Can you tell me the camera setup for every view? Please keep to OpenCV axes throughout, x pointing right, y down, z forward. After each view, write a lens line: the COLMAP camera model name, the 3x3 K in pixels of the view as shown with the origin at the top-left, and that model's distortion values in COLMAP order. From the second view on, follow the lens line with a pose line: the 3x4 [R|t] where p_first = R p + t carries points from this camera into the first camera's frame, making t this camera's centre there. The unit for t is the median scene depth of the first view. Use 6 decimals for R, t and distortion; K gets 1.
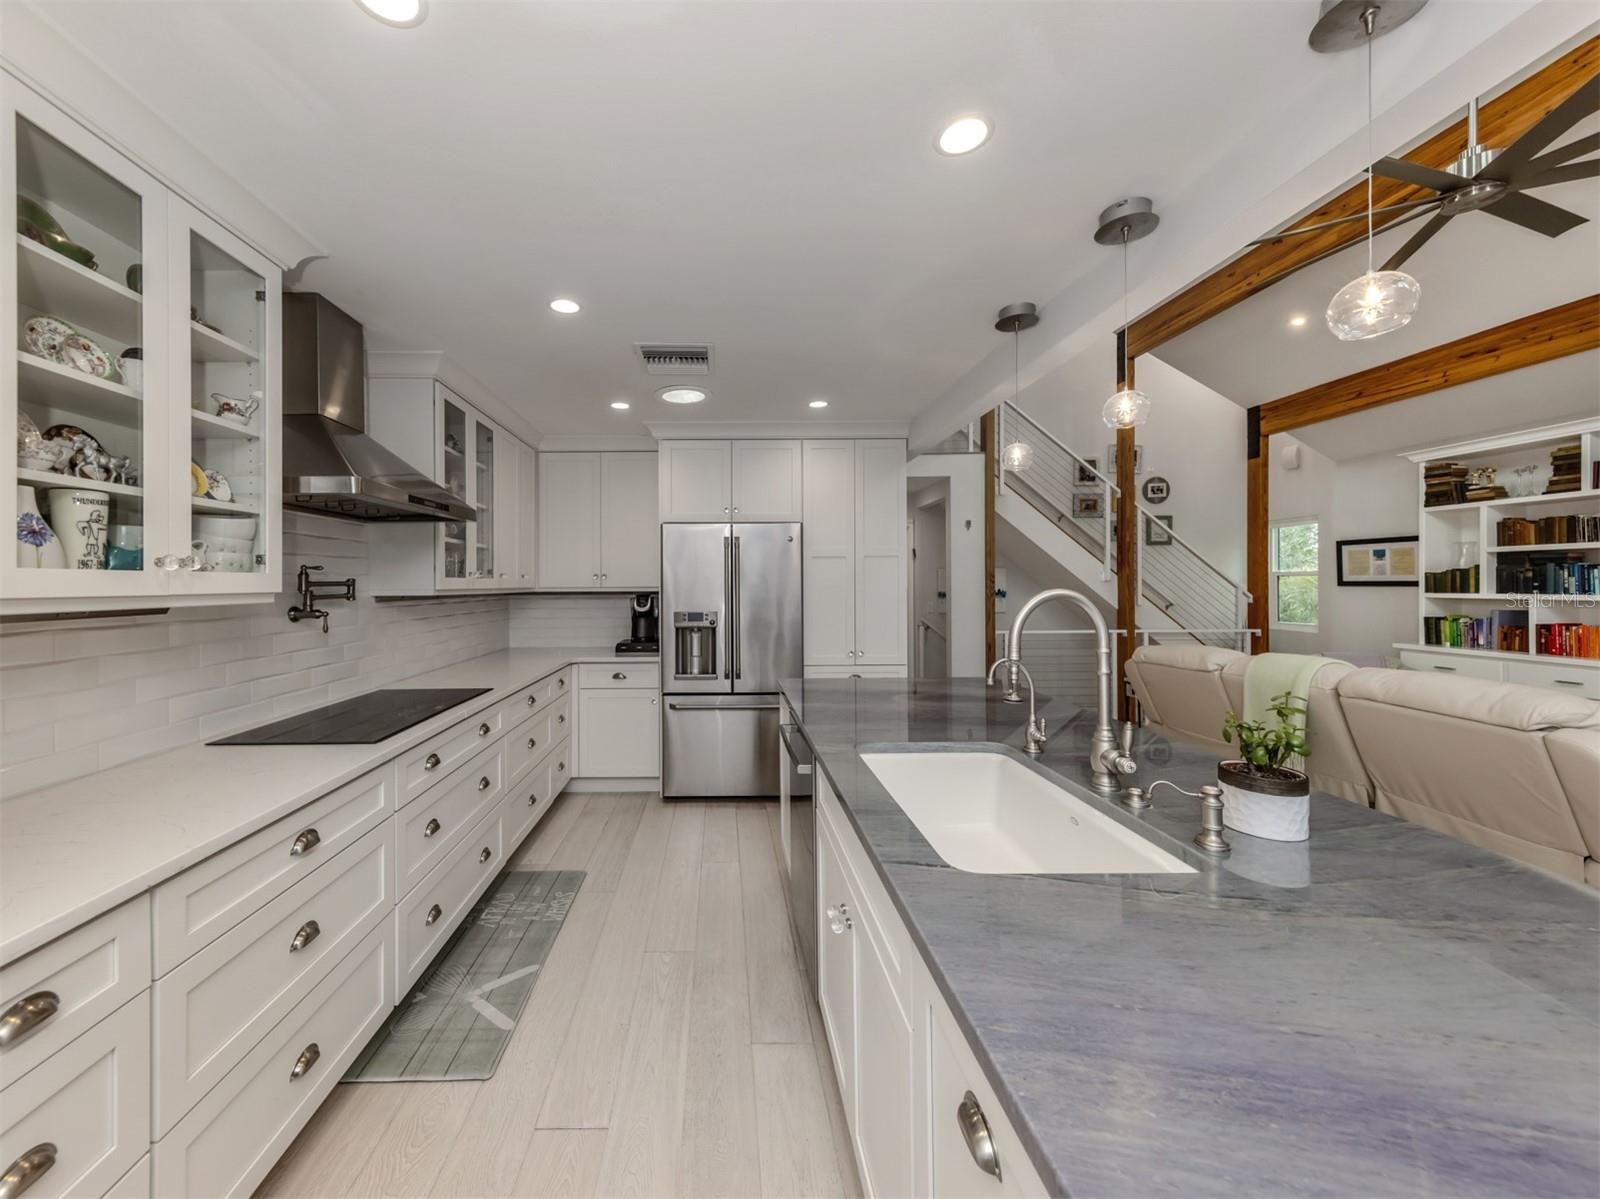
lens RADIAL K [[582.6, 0, 728.9], [0, 582.6, 571.8], [0, 0, 1]] dist [0.010961, -0.001847]
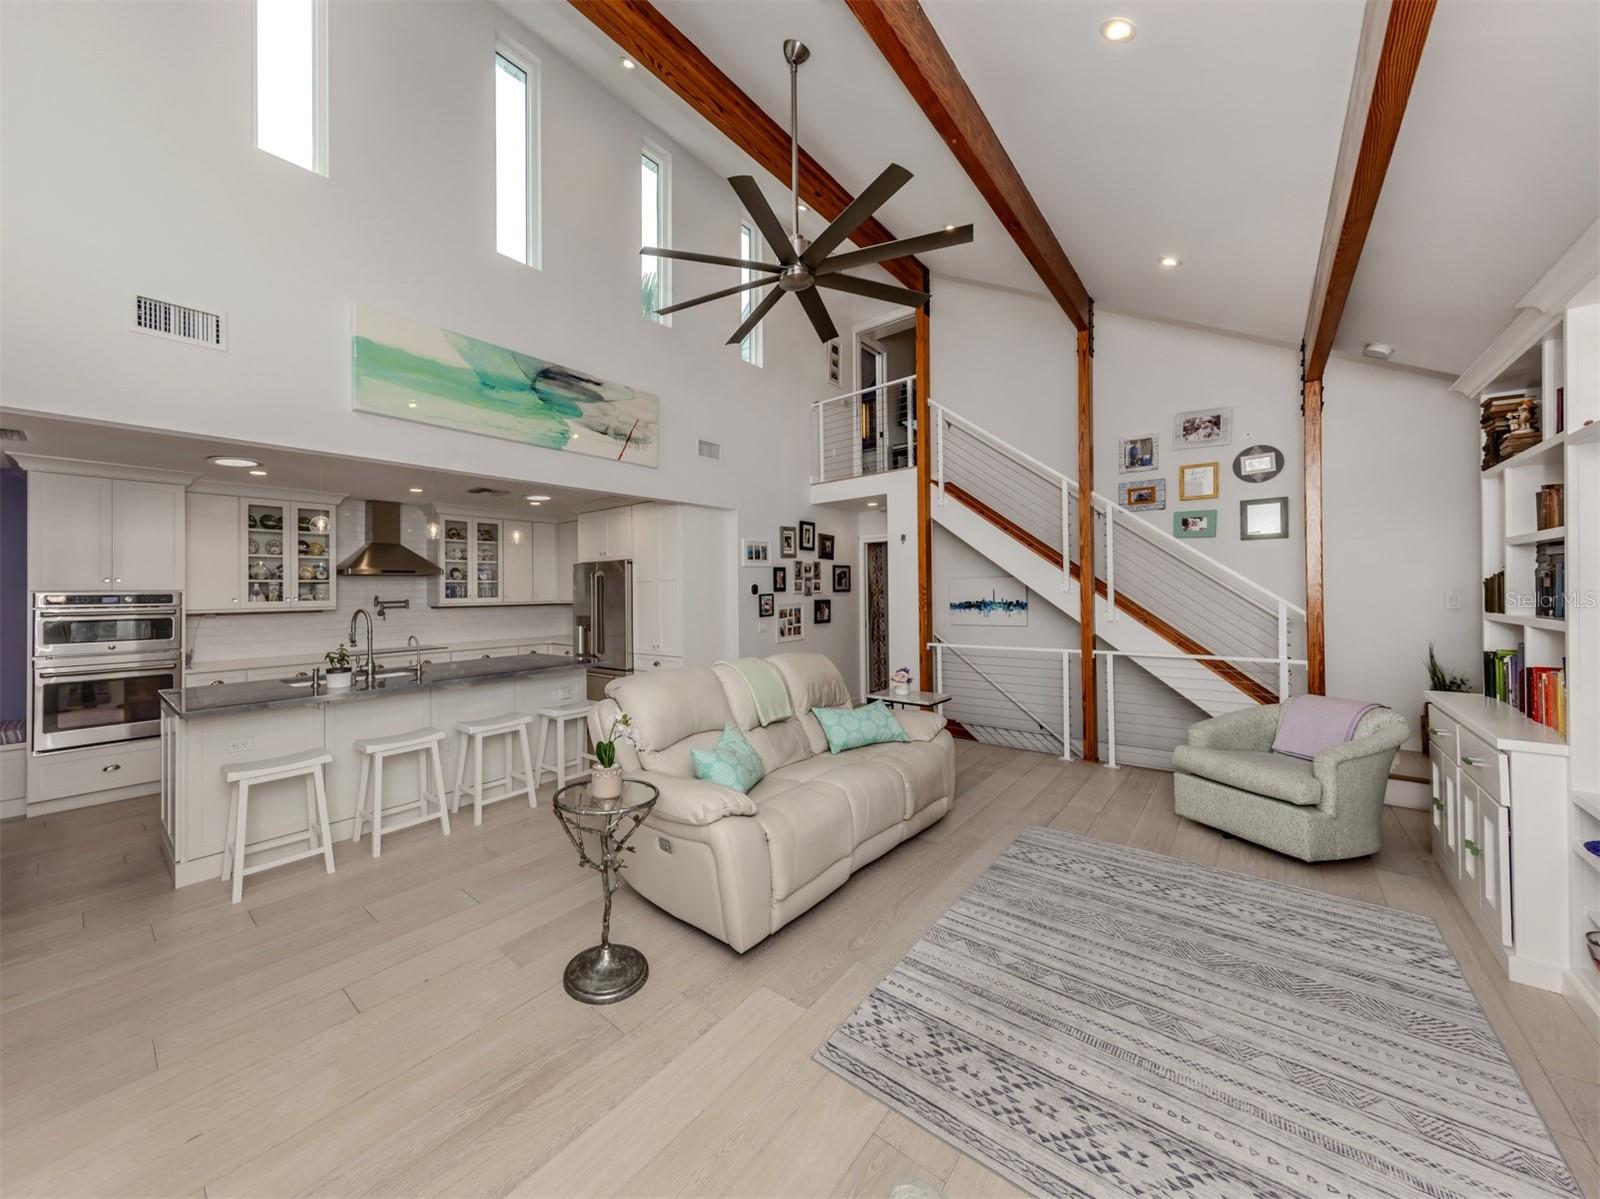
lens RADIAL K [[582.6, 0, 688.4], [0, 582.6, 580.0], [0, 0, 1]] dist [0.010961, -0.001847]
pose [[0.705243, -0.018599, -0.708721, 1.365772], [0.023827, 0.999713, -0.002526, -0.020556], [0.708565, -0.015105, 0.705484, -0.014155]]
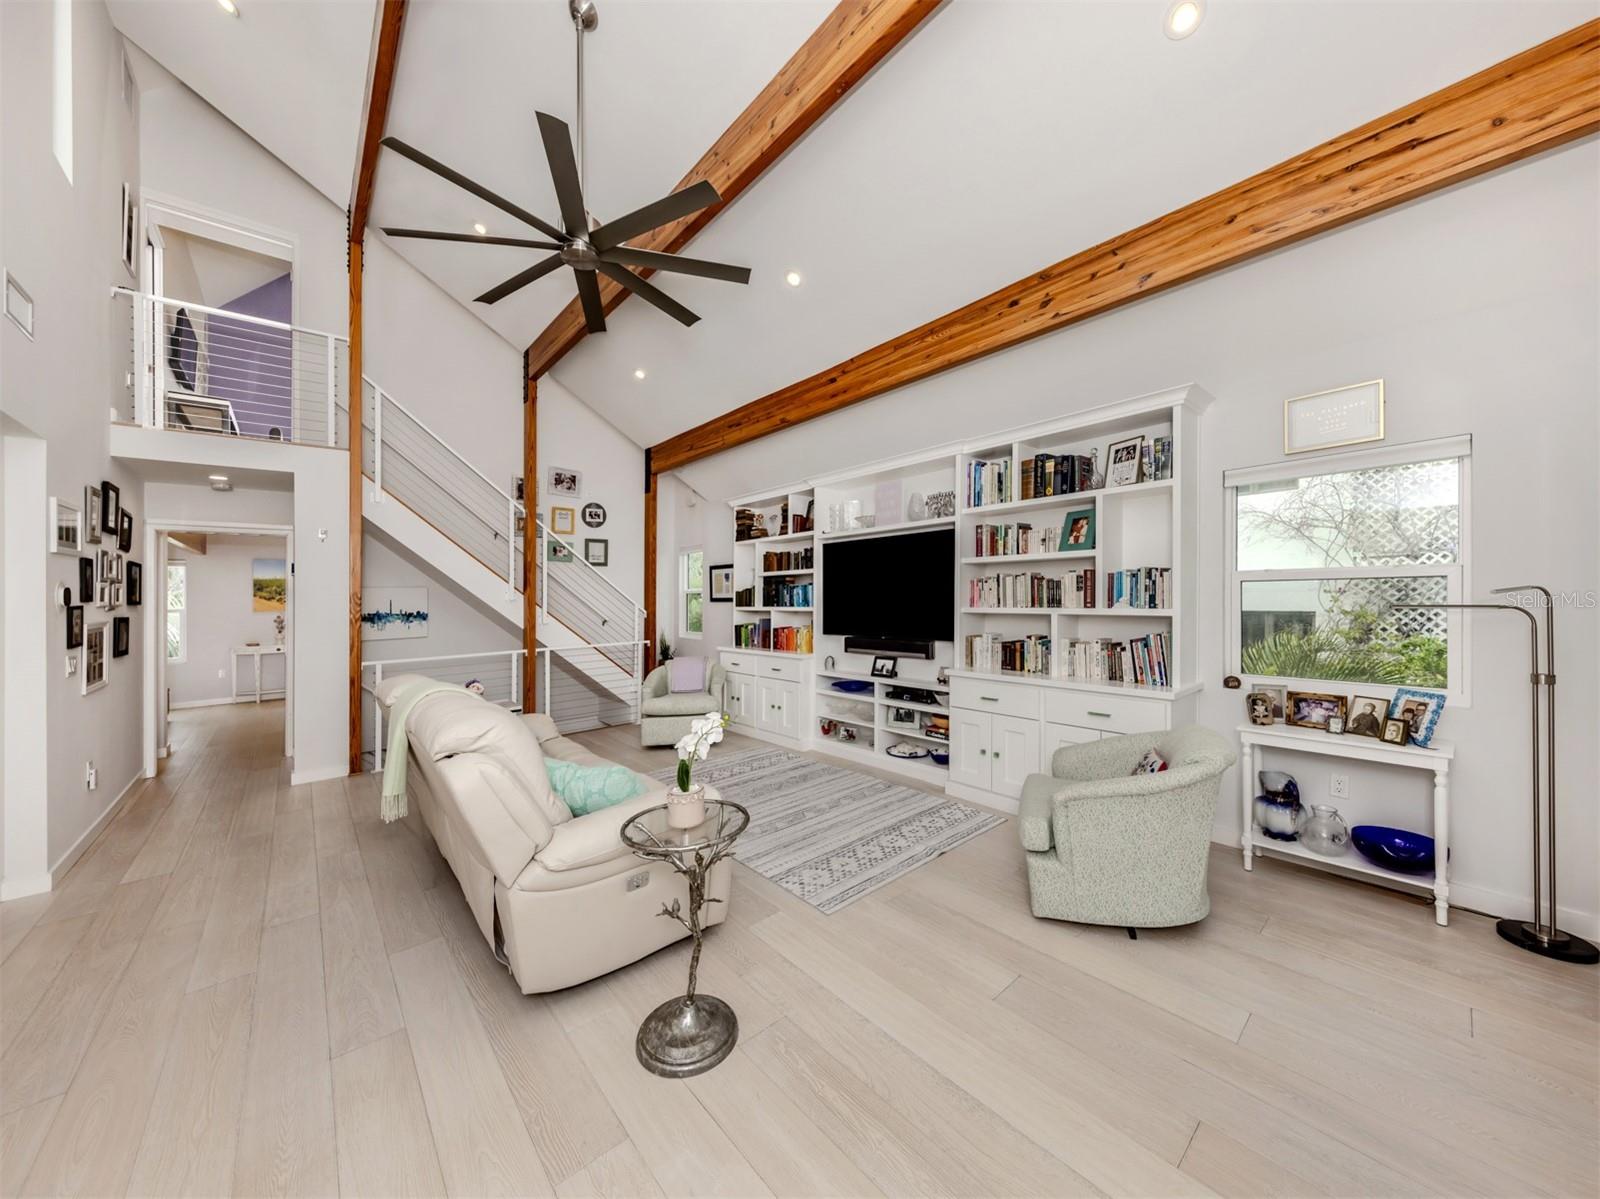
lens RADIAL K [[582.6, 0, 785.1], [0, 582.6, 598.0], [0, 0, 1]] dist [0.010961, -0.001847]
pose [[0.775620, -0.011145, 0.631102, 0.621312], [0.001526, 0.999874, 0.015782, -0.006304], [-0.631198, -0.011278, 0.775539, -0.100642]]
